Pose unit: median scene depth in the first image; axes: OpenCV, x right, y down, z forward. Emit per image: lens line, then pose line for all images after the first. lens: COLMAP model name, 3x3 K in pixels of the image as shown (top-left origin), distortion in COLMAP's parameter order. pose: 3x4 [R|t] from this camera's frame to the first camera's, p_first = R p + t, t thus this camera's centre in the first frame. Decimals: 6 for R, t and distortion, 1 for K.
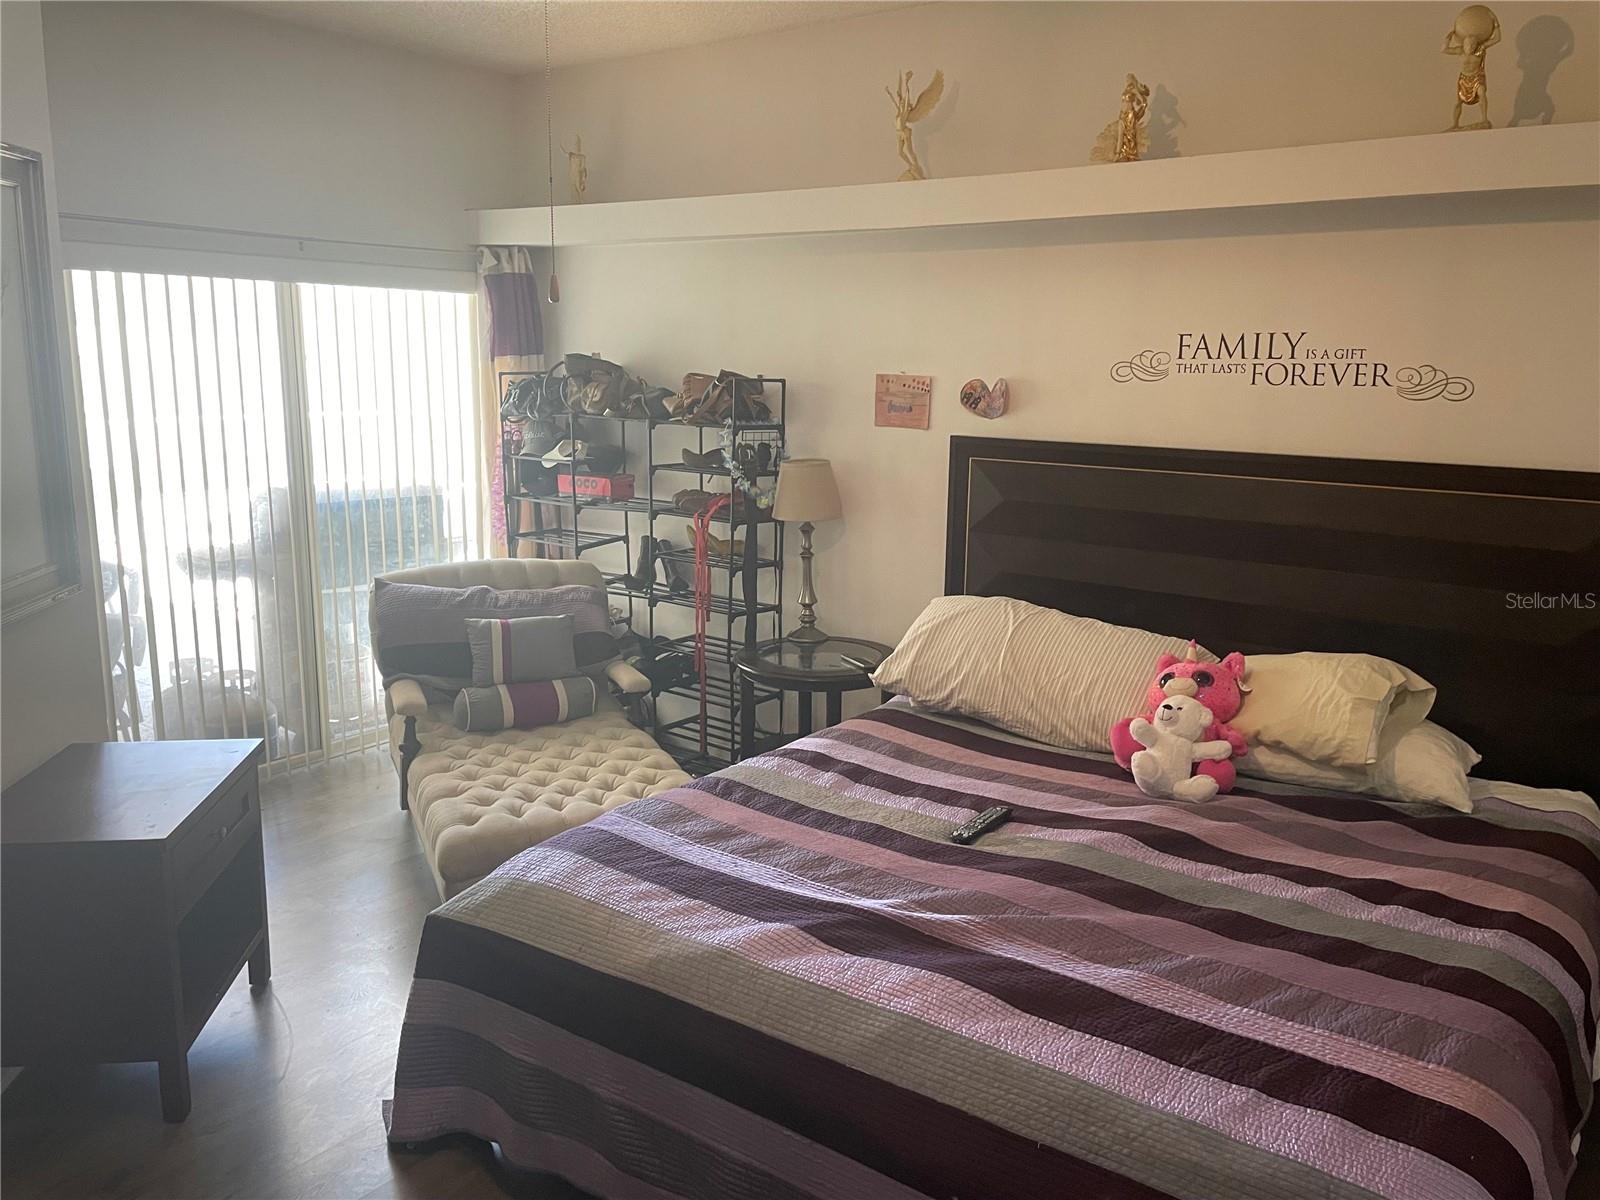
lens RADIAL K [[1211.4, 0, 803.2], [0, 1211.4, 598.3], [0, 0, 1]] dist [0.096896, -0.125262]
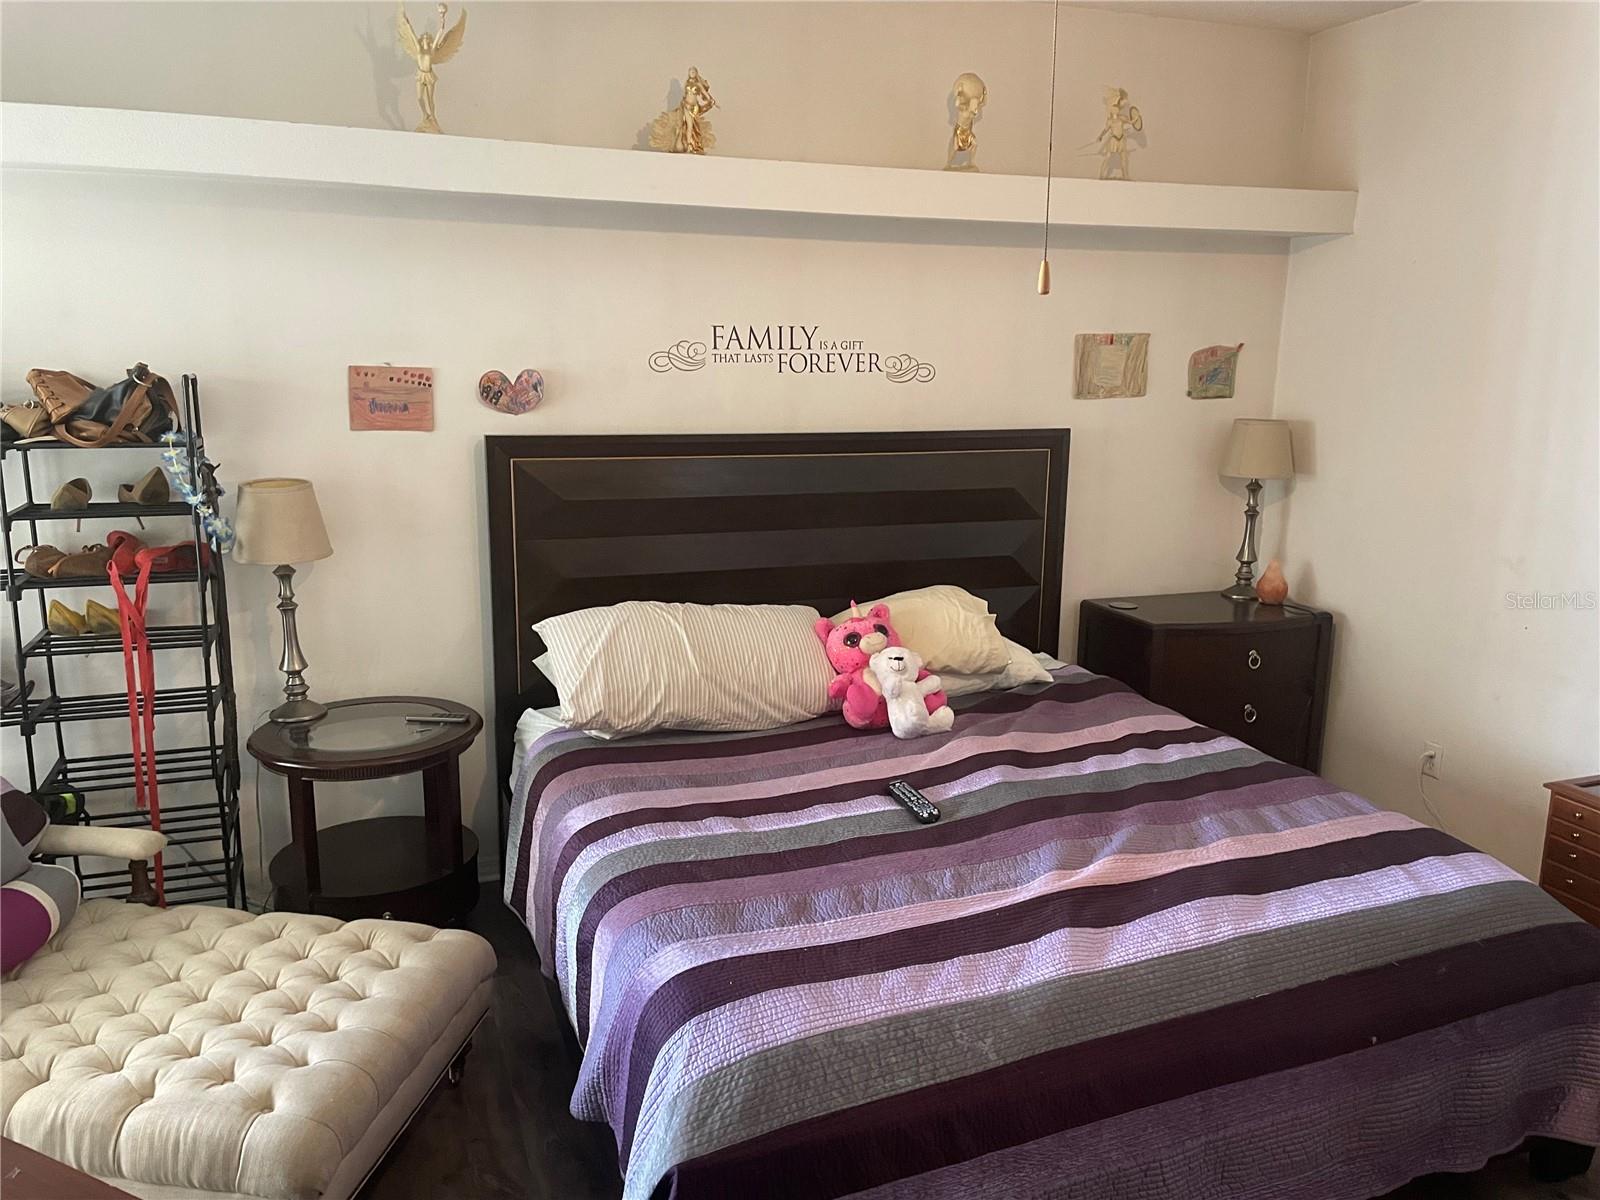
lens RADIAL K [[1211.4, 0, 803.1], [0, 1211.4, 585.8], [0, 0, 1]] dist [0.096896, -0.125262]
pose [[0.526463, -0.168690, 0.833295, -0.569540], [0.166266, 0.981622, 0.093673, -0.082266], [-0.833782, 0.089233, 0.544835, 0.390644]]
